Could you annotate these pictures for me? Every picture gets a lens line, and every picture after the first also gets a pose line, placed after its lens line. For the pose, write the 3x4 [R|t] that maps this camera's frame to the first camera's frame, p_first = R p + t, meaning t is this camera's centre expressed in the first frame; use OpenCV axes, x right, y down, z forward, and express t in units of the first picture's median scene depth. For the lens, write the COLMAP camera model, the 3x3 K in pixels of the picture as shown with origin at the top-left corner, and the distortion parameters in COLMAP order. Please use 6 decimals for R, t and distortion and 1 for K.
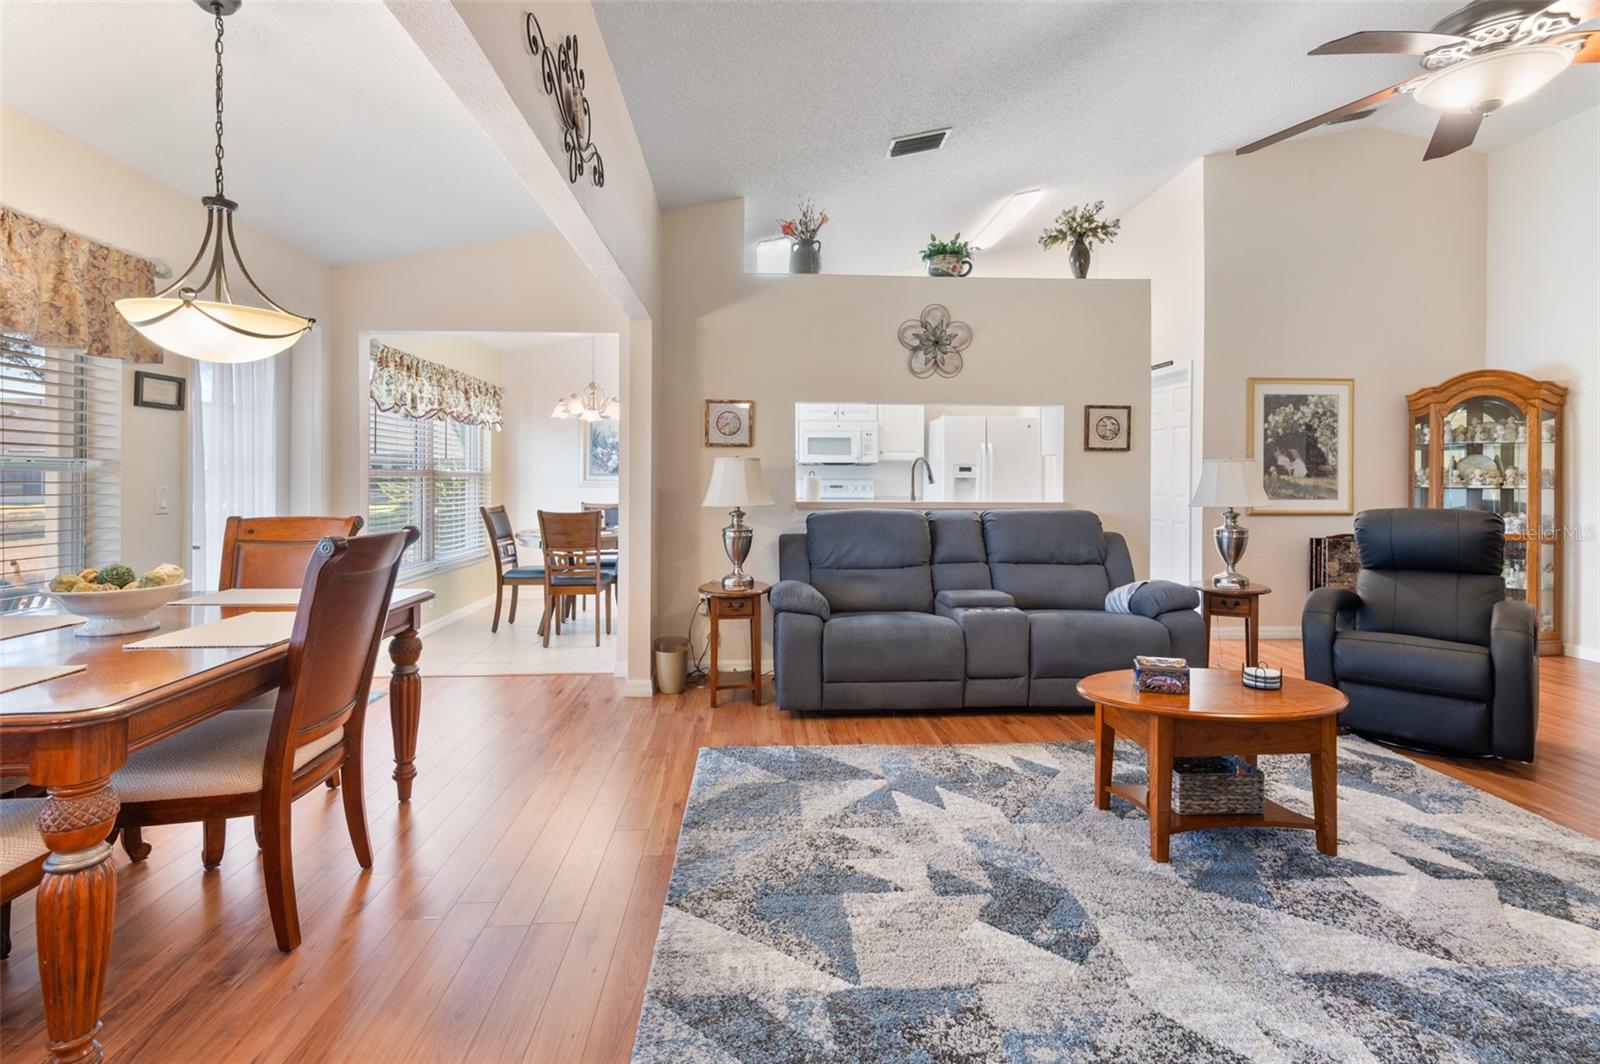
lens RADIAL K [[752.5, 0, 792.4], [0, 752.5, 479.8], [0, 0, 1]] dist [0.001602, 0.000720]
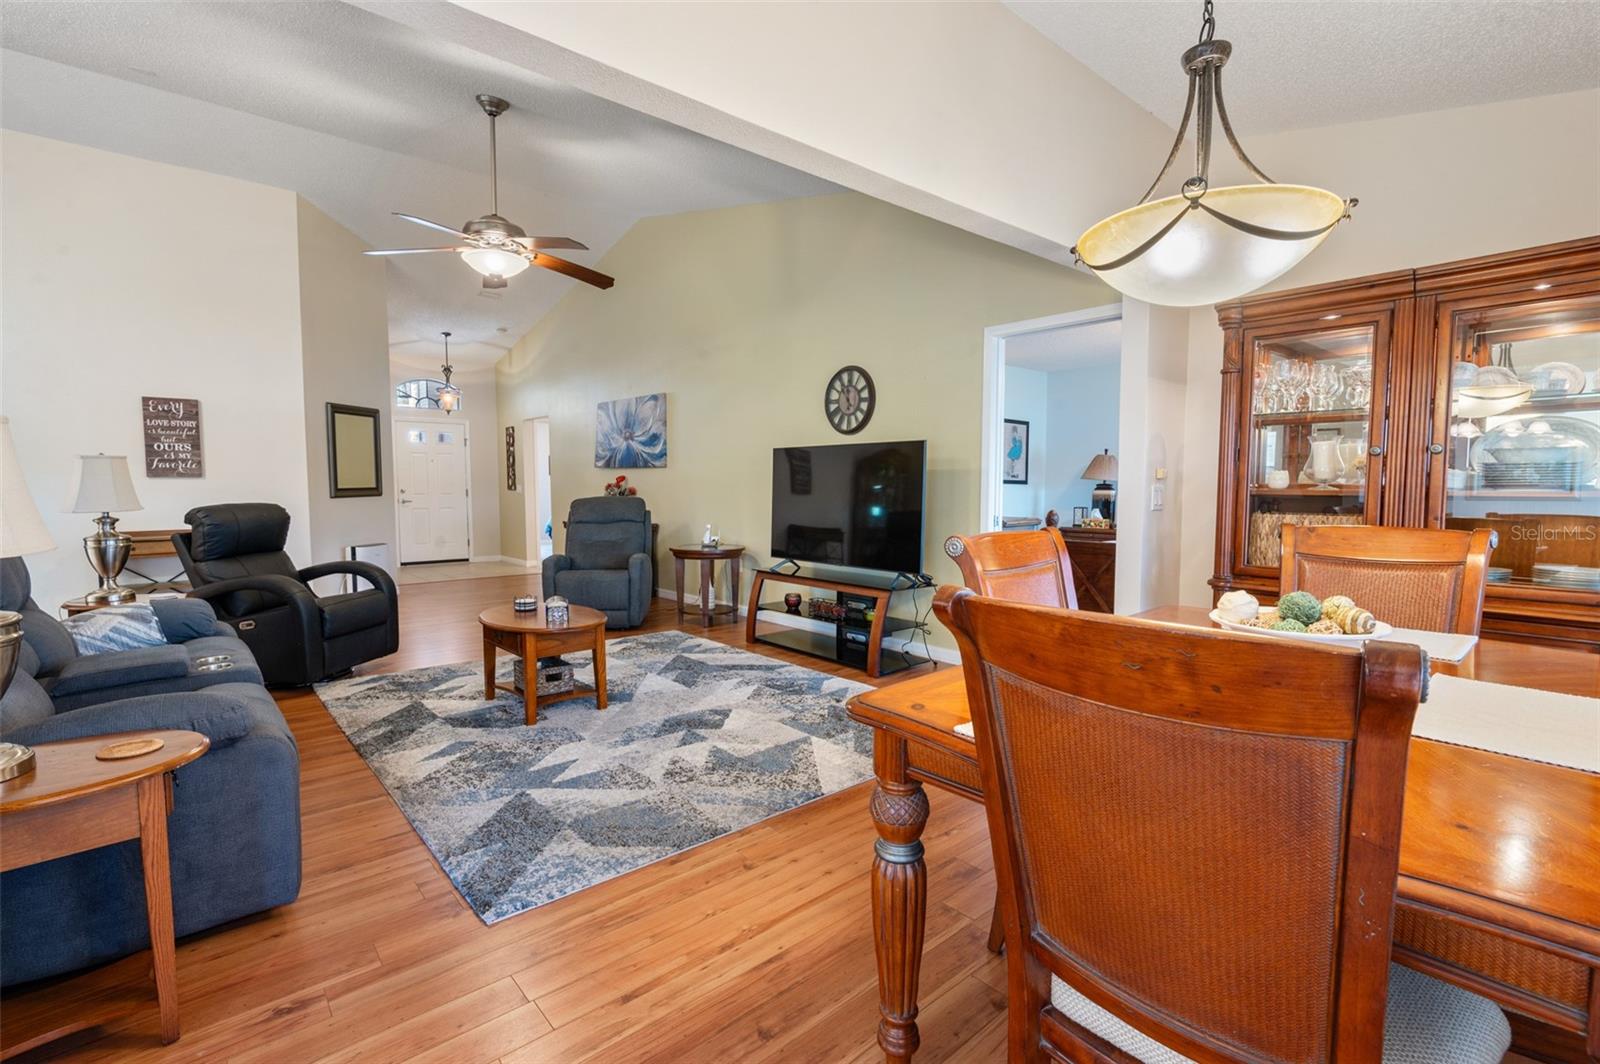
lens RADIAL K [[731.1, 0, 796.1], [0, 731.1, 535.4], [0, 0, 1]] dist [0.000937, 0.000058]
pose [[-0.613552, -0.059372, 0.787420, -0.638887], [-0.000253, 0.997184, 0.074991, 0.000564], [-0.789655, 0.045811, -0.611839, 1.015846]]
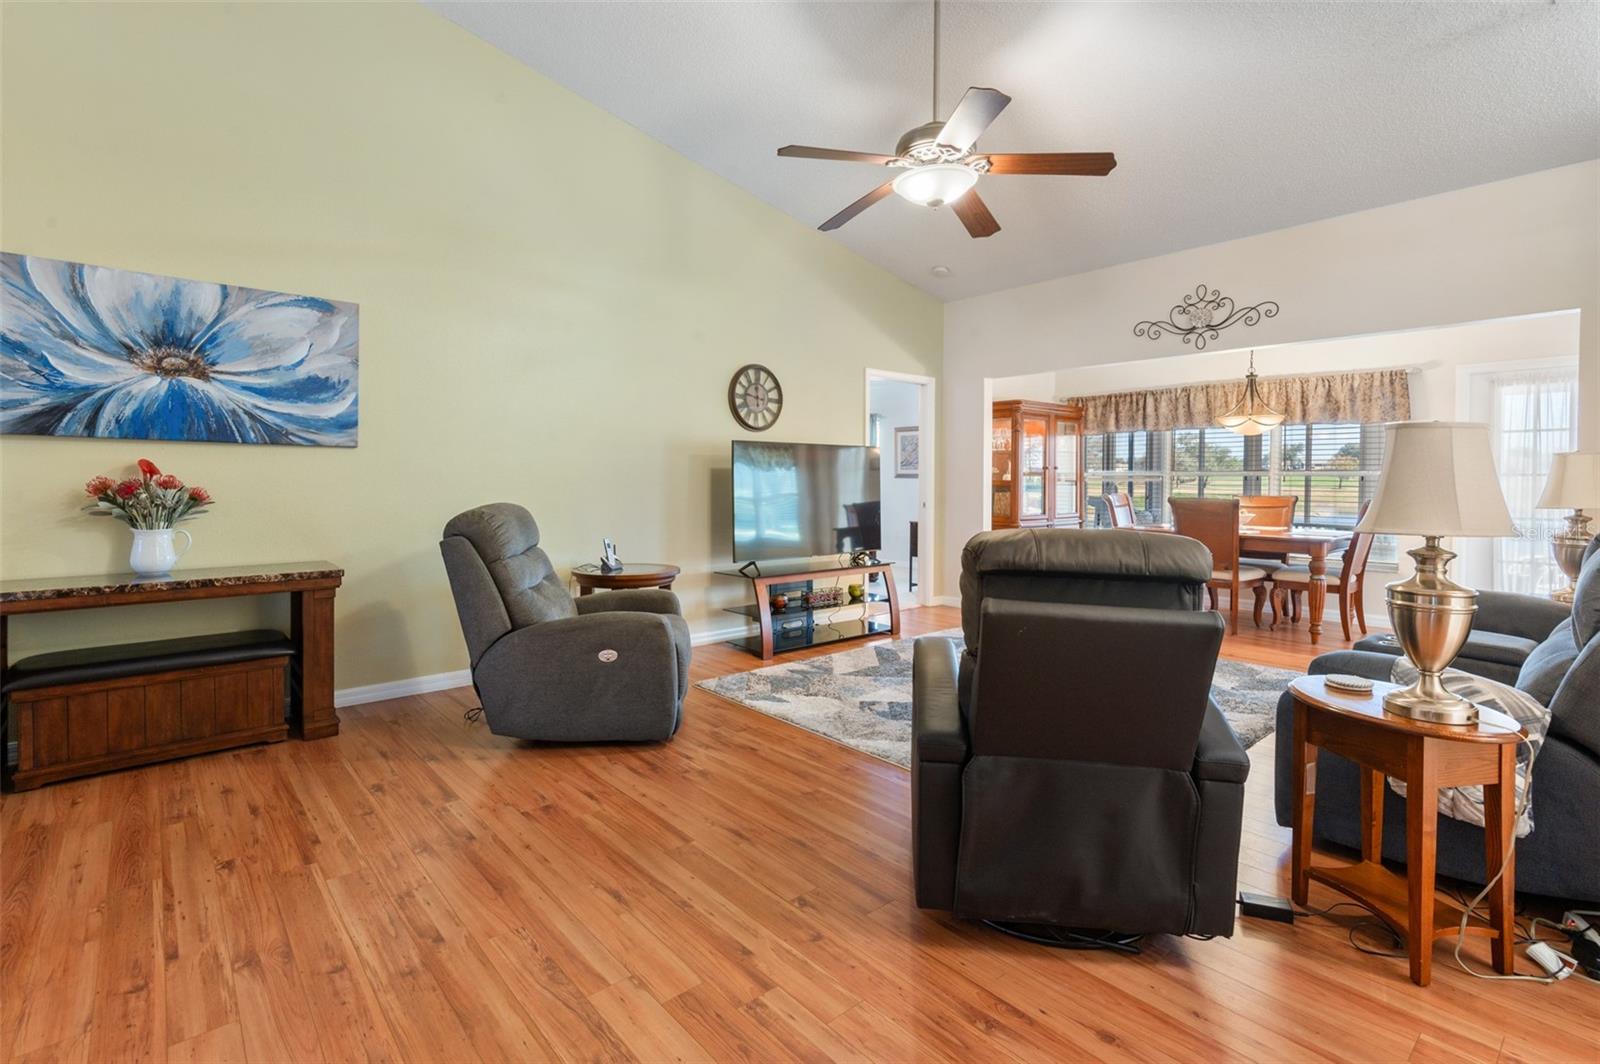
lens RADIAL K [[746.4, 0, 798.8], [0, 746.4, 497.8], [0, 0, 1]] dist [0.001362, 0.001163]
pose [[-0.788791, 0.011956, -0.614545, 1.294980], [-0.004850, 0.999659, 0.025674, 0.003812], [0.614643, 0.023232, -0.788464, 1.271658]]
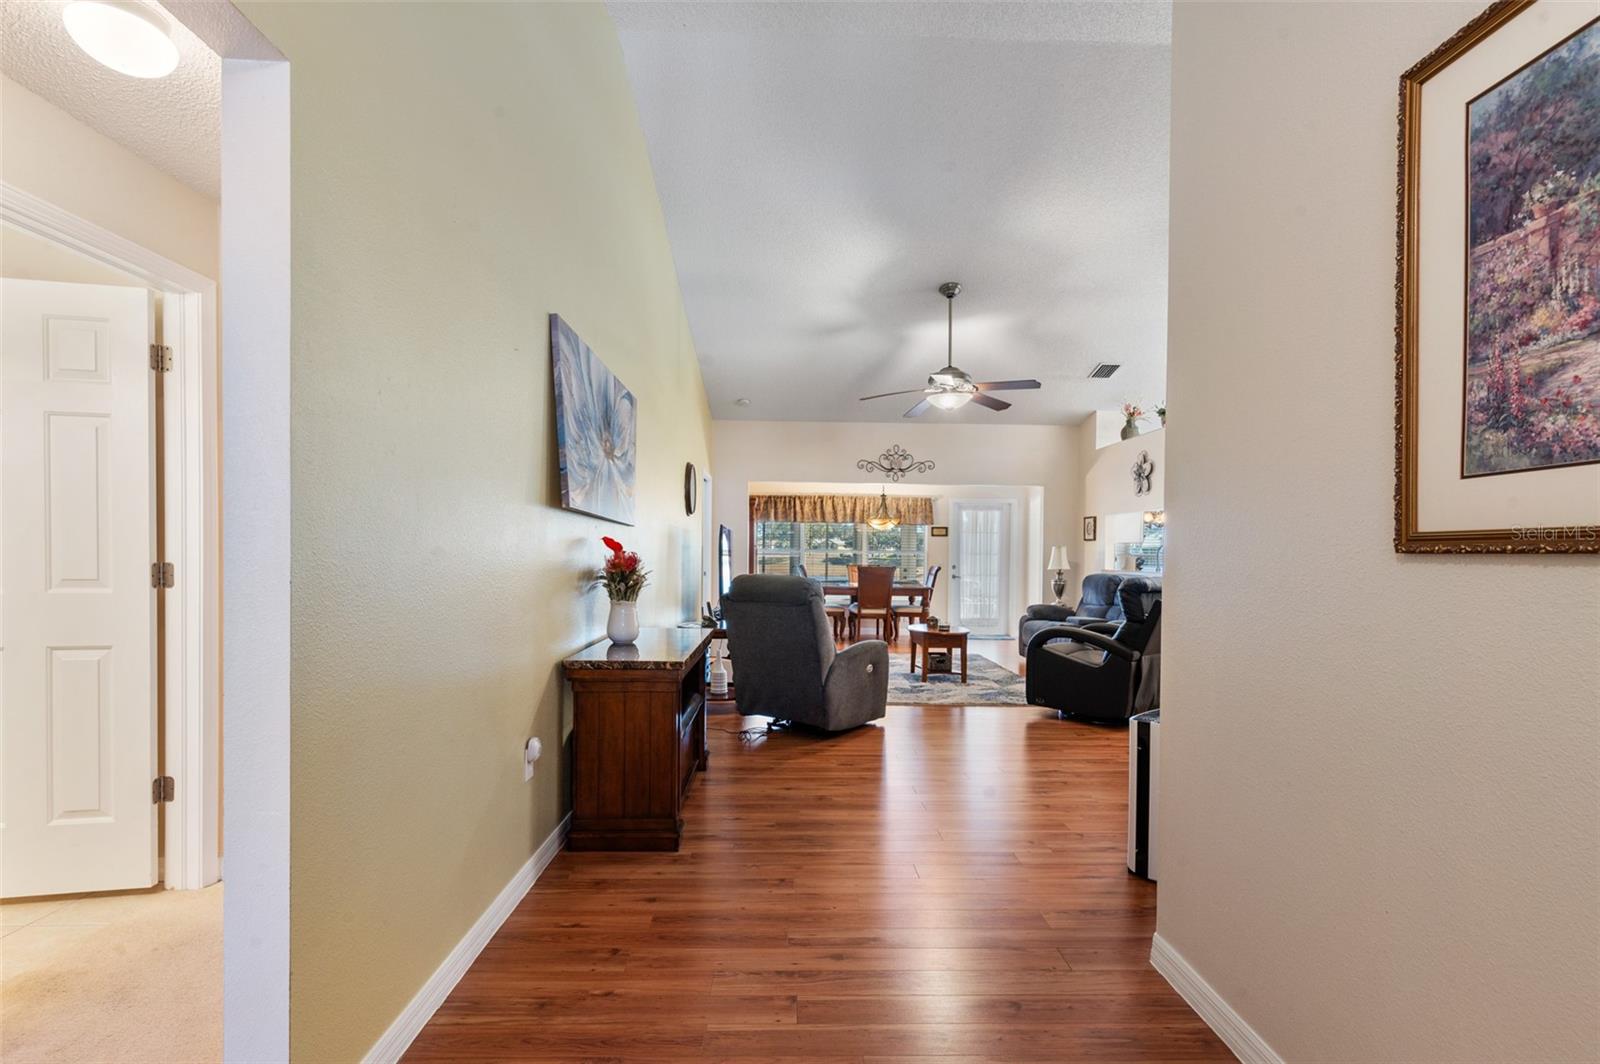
lens RADIAL K [[734.3, 0, 802.1], [0, 734.3, 563.7], [0, 0, 1]] dist [0.000762, 0.000028]
pose [[-0.029289, 0.009903, -0.999522, 2.269594], [-0.012468, 0.999870, 0.010271, 0.007157], [0.999493, 0.012763, -0.029161, 0.383242]]
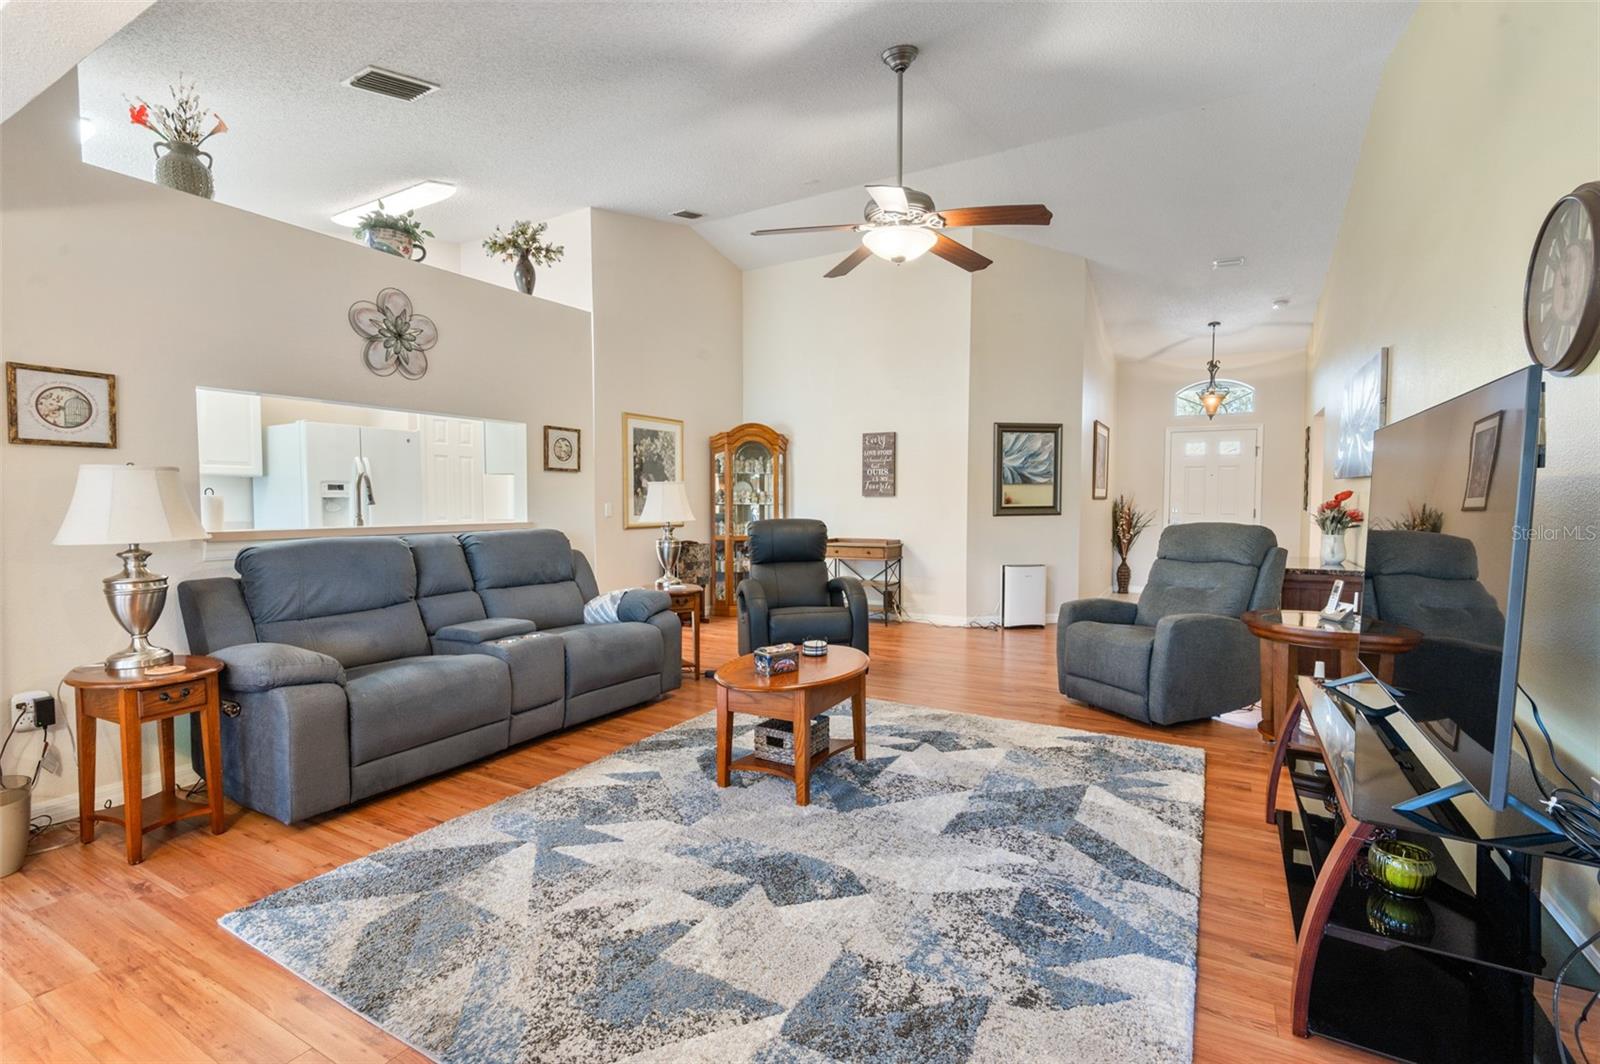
lens RADIAL K [[731.1, 0, 796.1], [0, 731.1, 535.4], [0, 0, 1]] dist [0.000937, 0.000058]
pose [[0.546106, -0.043419, 0.836590, -0.319173], [0.001673, 0.998710, 0.050741, -0.001245], [-0.837714, -0.026310, 0.545474, 0.224079]]
